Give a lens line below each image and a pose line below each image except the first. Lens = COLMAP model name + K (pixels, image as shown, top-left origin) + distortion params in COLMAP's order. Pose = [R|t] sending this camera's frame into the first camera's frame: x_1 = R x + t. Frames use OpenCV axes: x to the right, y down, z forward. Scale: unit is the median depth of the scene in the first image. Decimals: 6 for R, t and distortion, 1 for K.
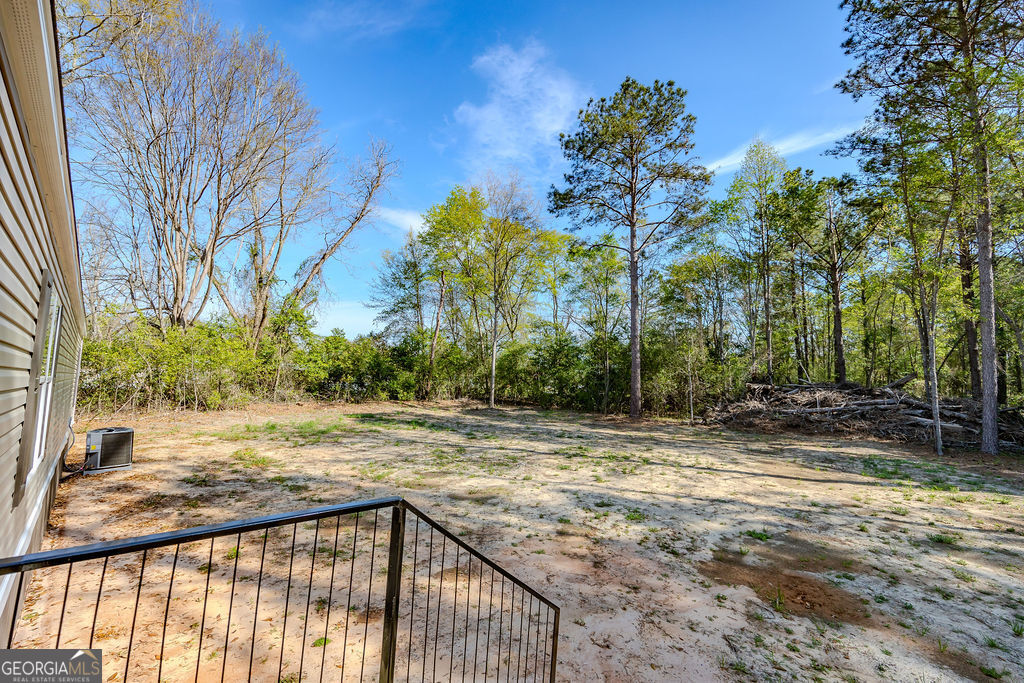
lens RADIAL K [[404.0, 0, 516.6], [0, 404.0, 342.8], [0, 0, 1]] dist [-0.000484, -0.000032]
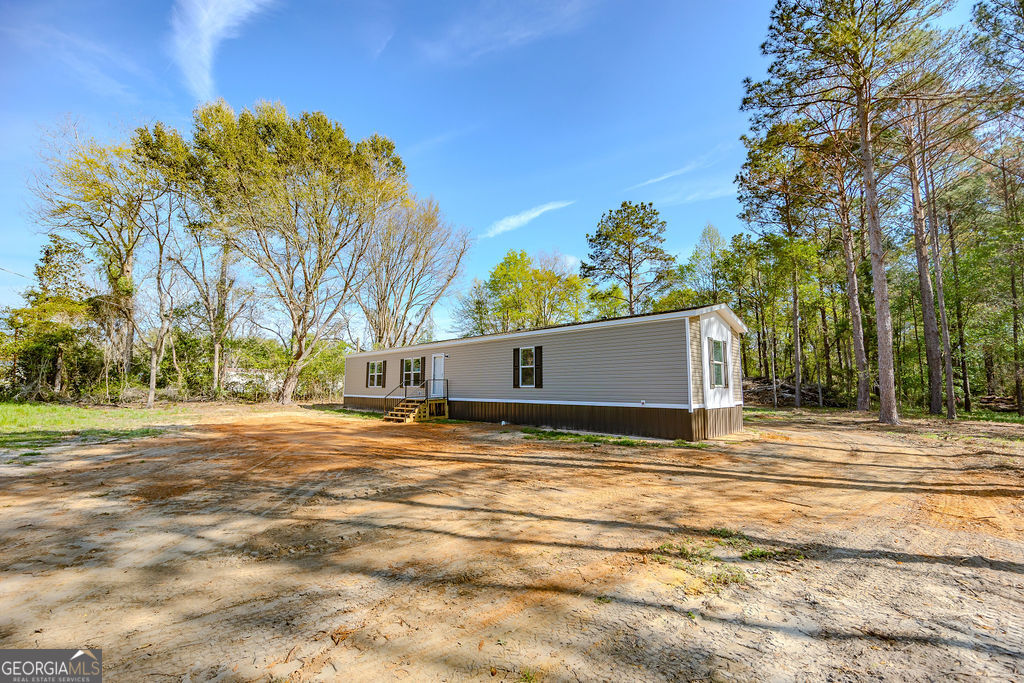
lens RADIAL K [[413.6, 0, 510.9], [0, 413.6, 344.7], [0, 0, 1]] dist [0.001489, 0.000197]
pose [[0.999561, -0.025076, -0.015807, -0.223738], [0.025060, 0.999685, -0.001213, -0.066086], [0.015833, 0.000817, 0.999874, -0.860753]]
